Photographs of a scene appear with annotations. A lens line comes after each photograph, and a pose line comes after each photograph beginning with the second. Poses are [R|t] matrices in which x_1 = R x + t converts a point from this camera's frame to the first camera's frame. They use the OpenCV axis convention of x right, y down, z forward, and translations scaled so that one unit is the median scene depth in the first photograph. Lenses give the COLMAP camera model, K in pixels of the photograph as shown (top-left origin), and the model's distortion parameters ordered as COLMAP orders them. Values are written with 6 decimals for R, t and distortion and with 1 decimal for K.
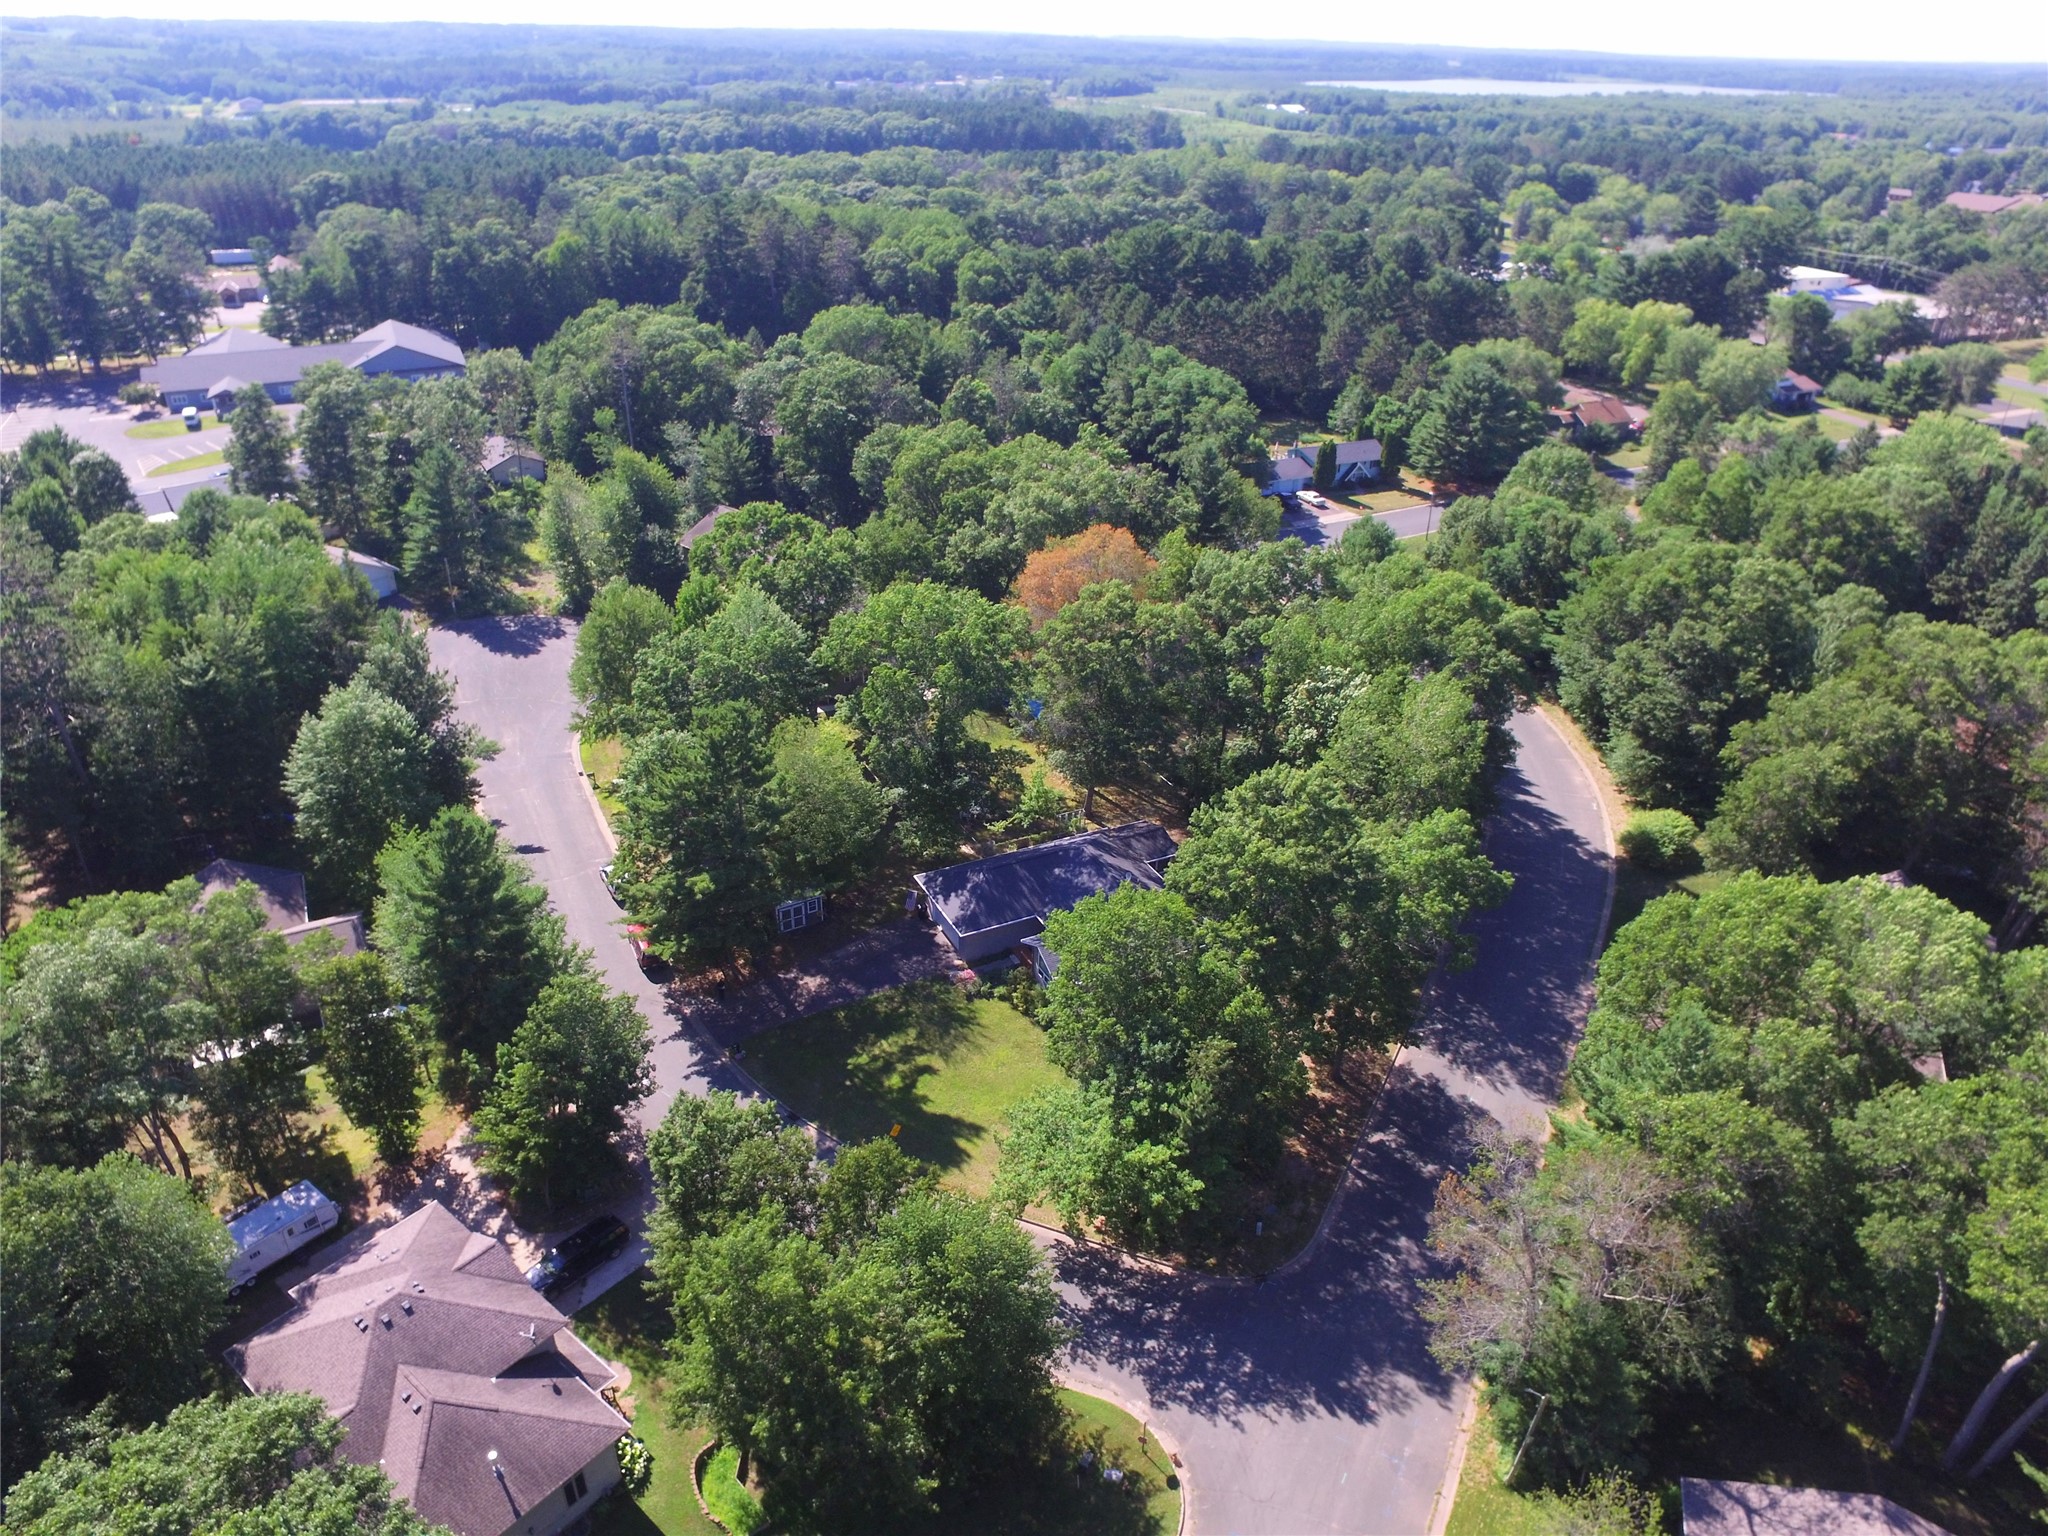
lens RADIAL K [[1389.5, 0, 1003.7], [0, 1389.5, 787.0], [0, 0, 1]] dist [-0.119756, 0.116507]
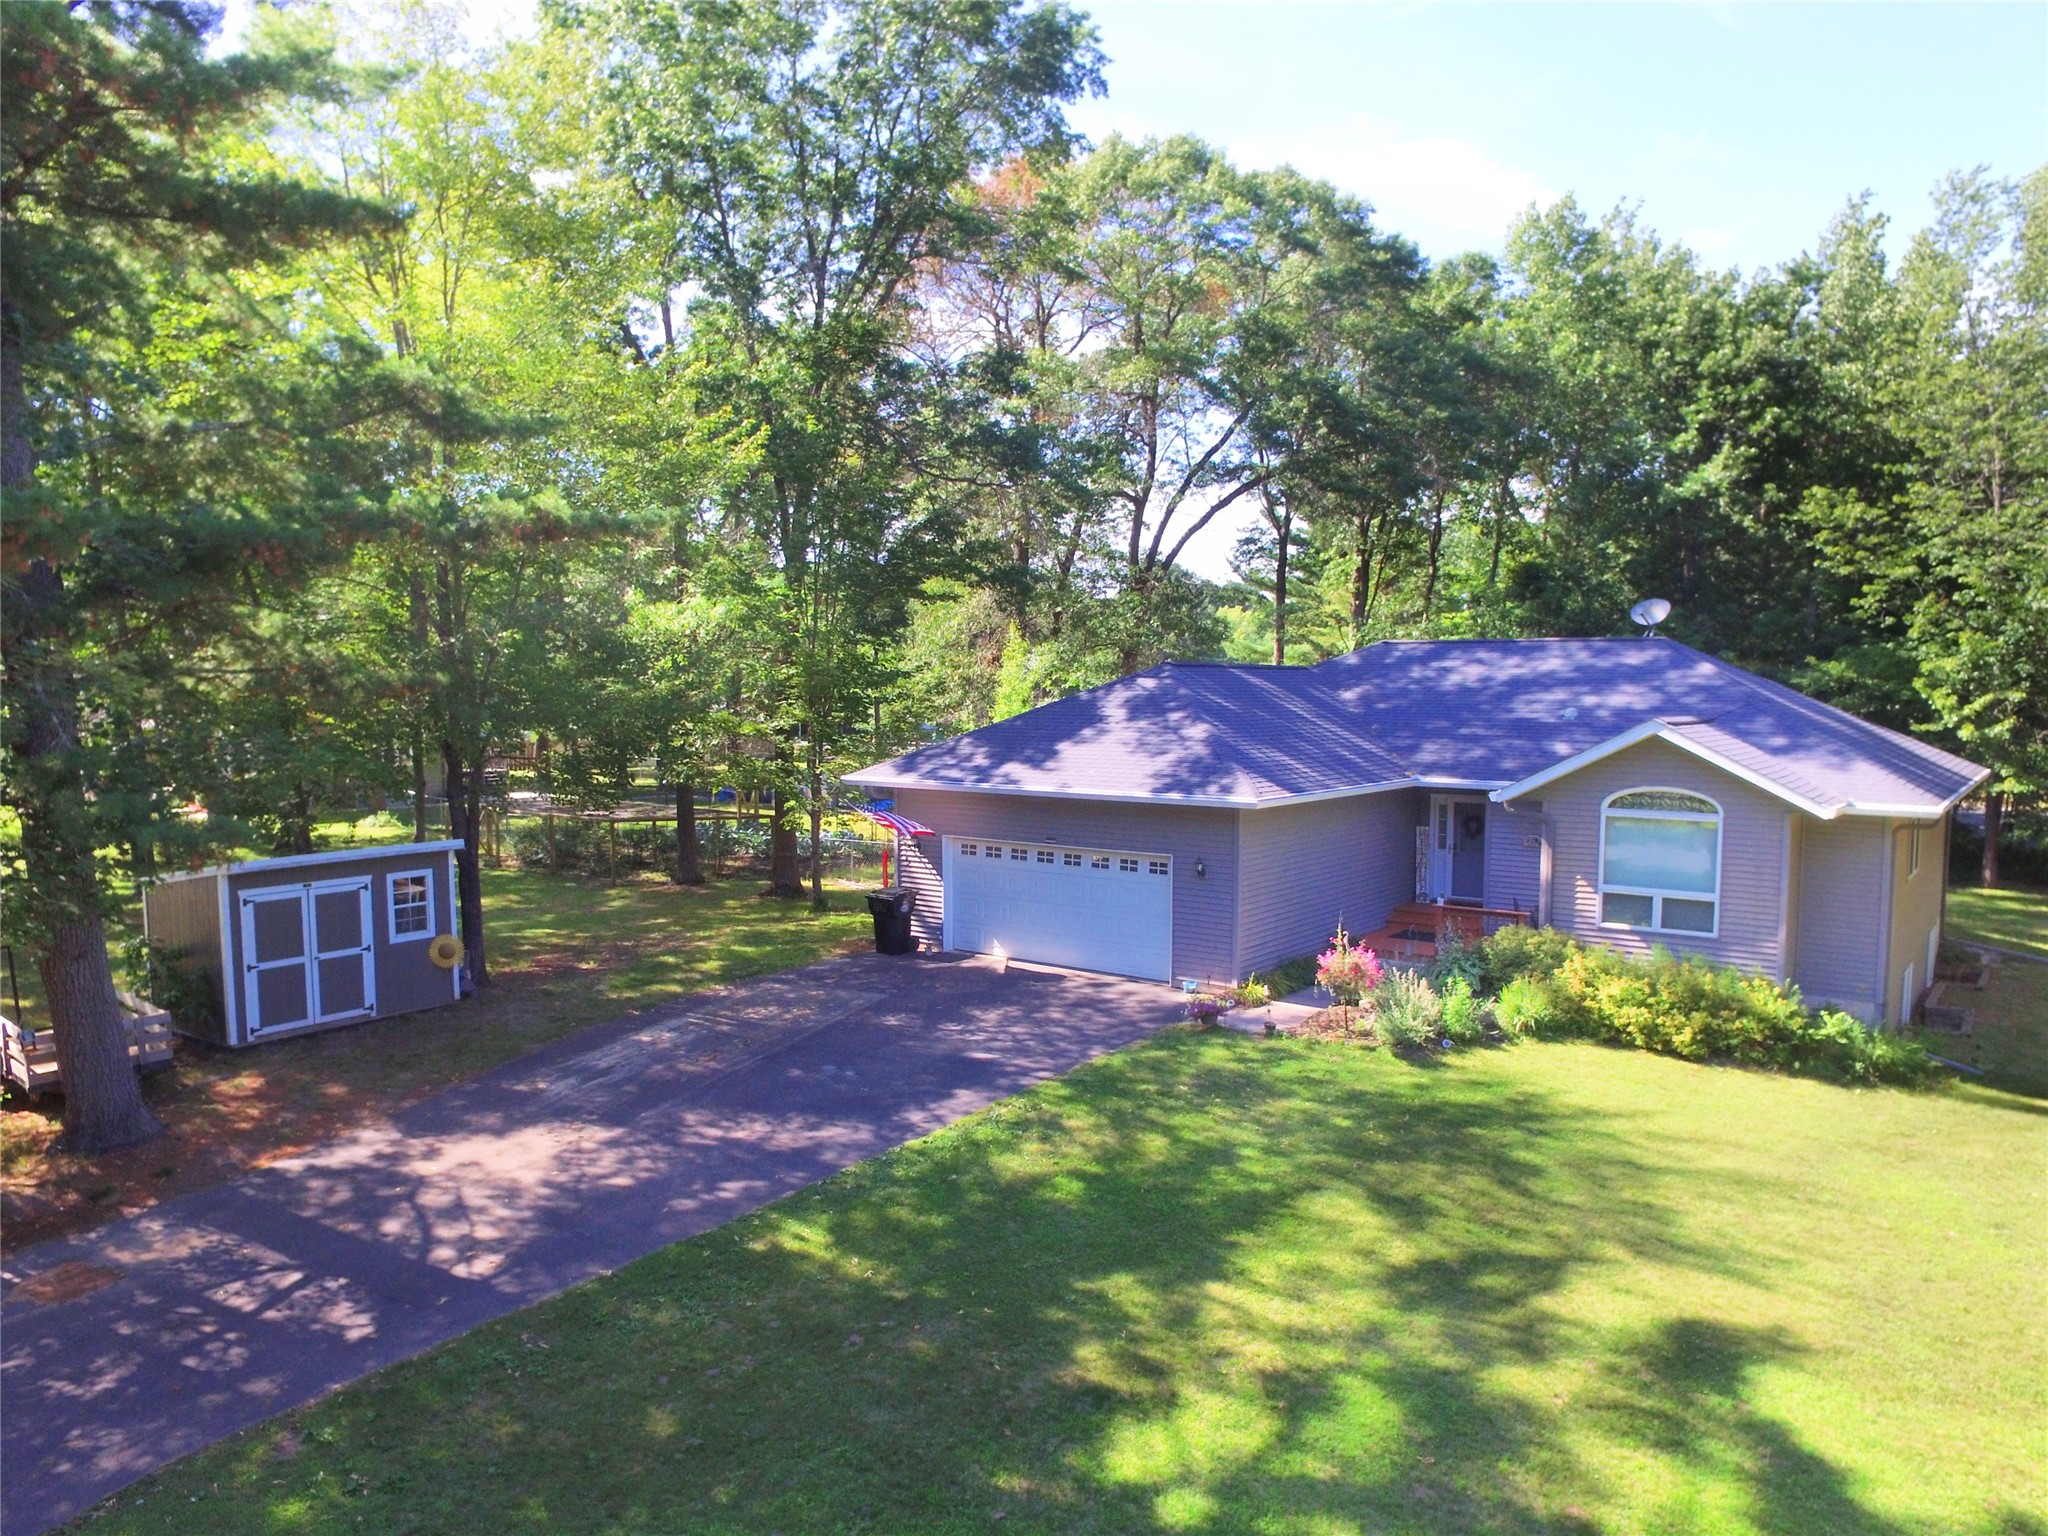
lens RADIAL K [[1412.2, 0, 1019.0], [0, 1412.2, 795.5], [0, 0, 1]] dist [-0.113802, 0.083410]
pose [[0.901382, -0.046175, 0.430556, -0.140084], [0.222975, 0.901841, -0.370087, 0.161935], [-0.371204, 0.429593, 0.823200, 0.764633]]
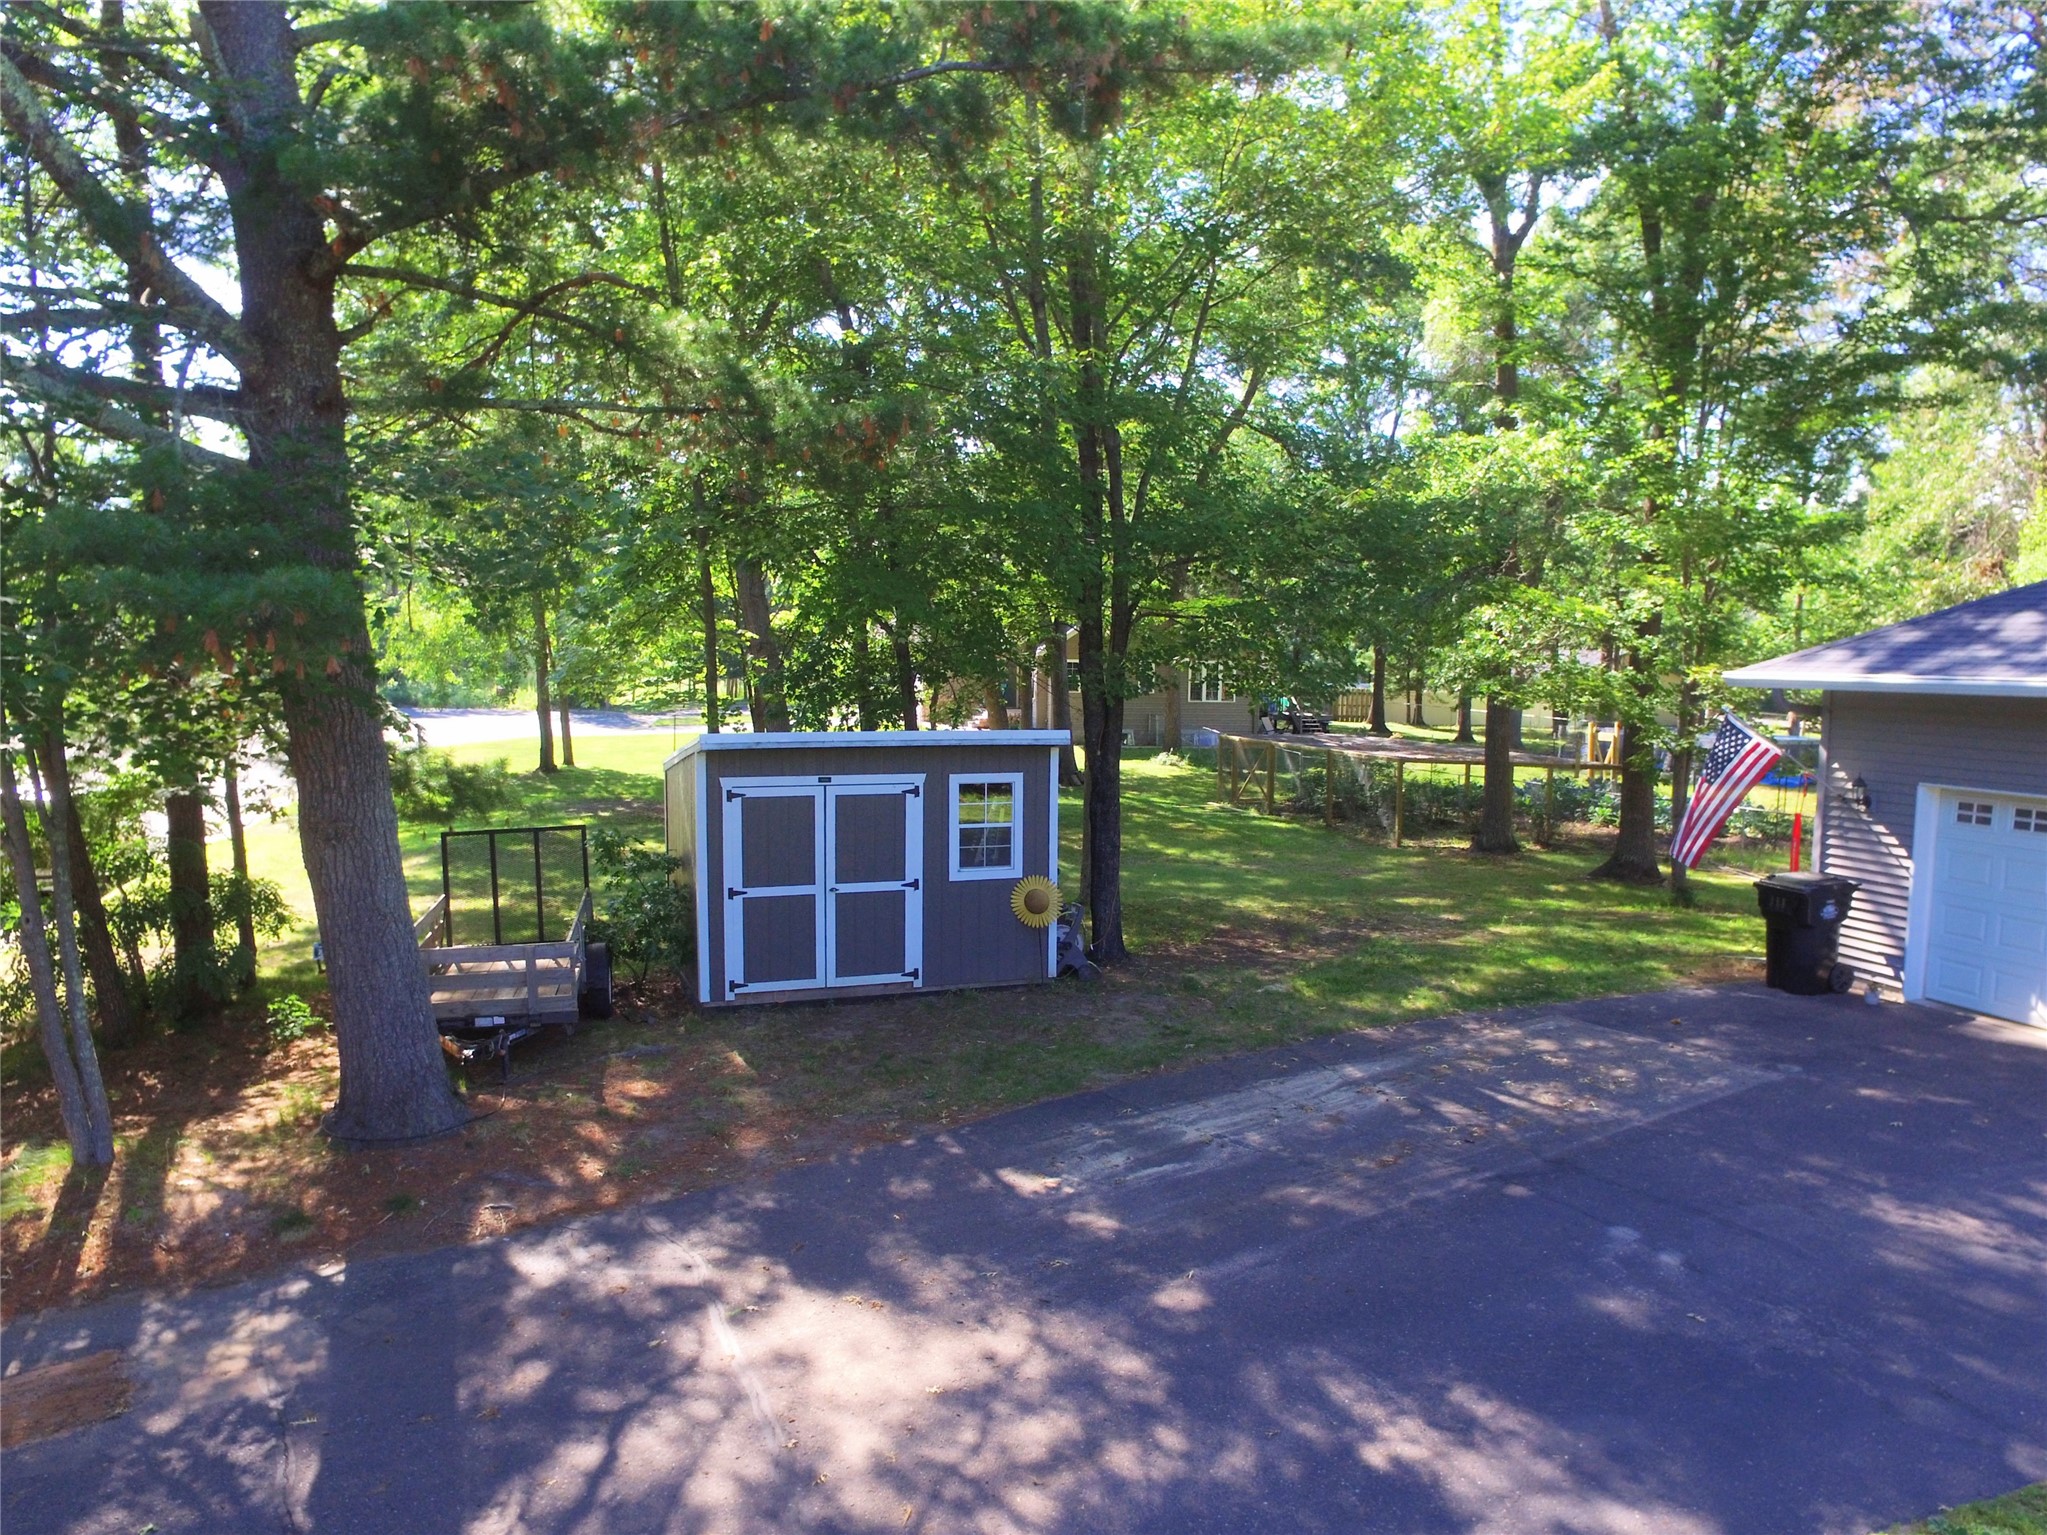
lens RADIAL K [[1439.8, 0, 1016.0], [0, 1439.8, 801.2], [0, 0, 1]] dist [-0.113656, 0.082340]
pose [[0.986923, 0.015700, -0.160426, -0.109643], [-0.079316, 0.913724, -0.398520, 0.134842], [0.140328, 0.406033, 0.903020, 0.844251]]
